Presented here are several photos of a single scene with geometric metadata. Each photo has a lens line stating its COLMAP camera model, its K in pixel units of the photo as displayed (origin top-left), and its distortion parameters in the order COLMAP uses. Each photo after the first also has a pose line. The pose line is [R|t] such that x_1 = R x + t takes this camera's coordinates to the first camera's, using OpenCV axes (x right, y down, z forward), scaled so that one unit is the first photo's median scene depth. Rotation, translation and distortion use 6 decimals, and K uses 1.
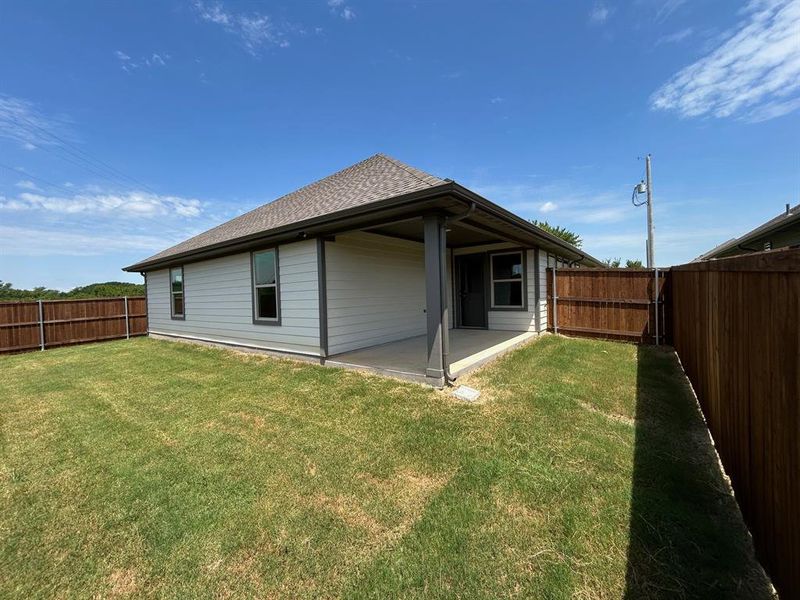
lens RADIAL K [[323.8, 0, 400.0], [0, 323.8, 300.0], [0, 0, 1]] dist [0.001665, 0.000171]
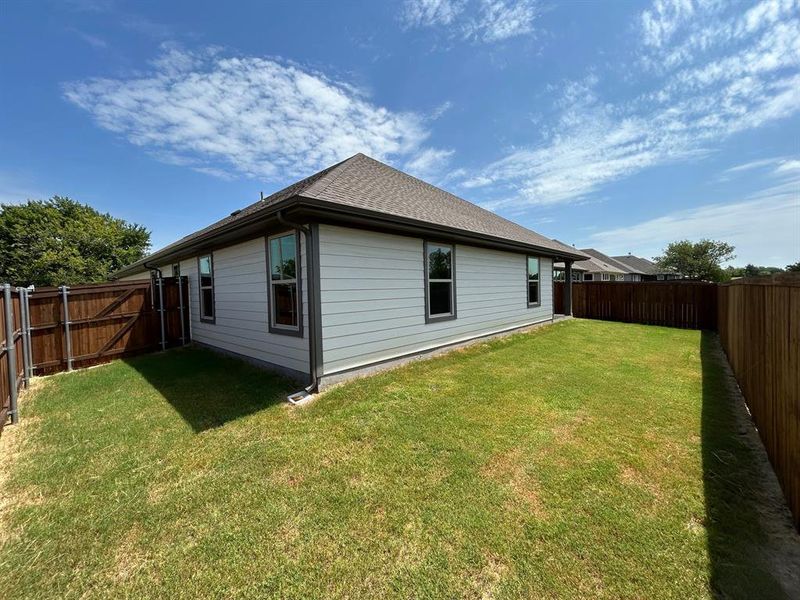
lens RADIAL K [[323.8, 0, 400.0], [0, 323.8, 300.0], [0, 0, 1]] dist [0.001665, 0.000171]
pose [[0.100161, -0.009727, 0.994924, -1.118104], [0.044018, 0.999017, 0.005336, 0.003160], [-0.993997, 0.043260, 0.100490, 0.835233]]
